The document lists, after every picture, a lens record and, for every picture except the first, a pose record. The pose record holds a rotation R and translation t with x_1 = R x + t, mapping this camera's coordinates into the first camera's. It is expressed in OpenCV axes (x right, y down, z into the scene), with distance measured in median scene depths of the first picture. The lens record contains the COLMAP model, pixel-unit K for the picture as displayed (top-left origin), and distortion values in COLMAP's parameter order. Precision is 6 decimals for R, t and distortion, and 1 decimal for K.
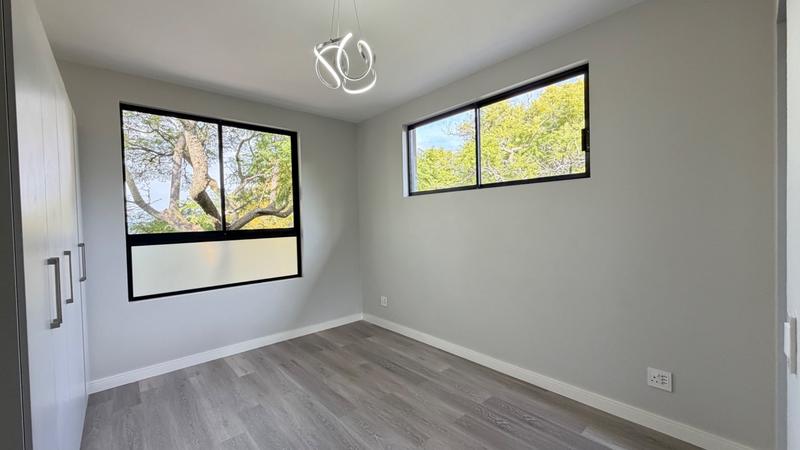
lens RADIAL K [[319.5, 0, 400.5], [0, 319.5, 225.5], [0, 0, 1]] dist [0.002171, 0.000049]
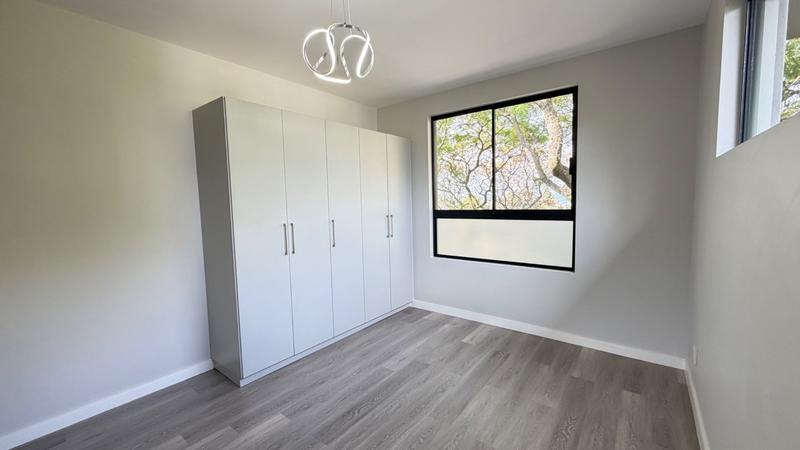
lens RADIAL K [[319.5, 0, 400.4], [0, 319.5, 226.3], [0, 0, 1]] dist [0.002171, 0.000049]
pose [[0.184254, 0.099022, -0.977878, 0.466276], [-0.004750, 0.994990, 0.099860, -0.036817], [0.982867, -0.013755, 0.183801, 0.526019]]
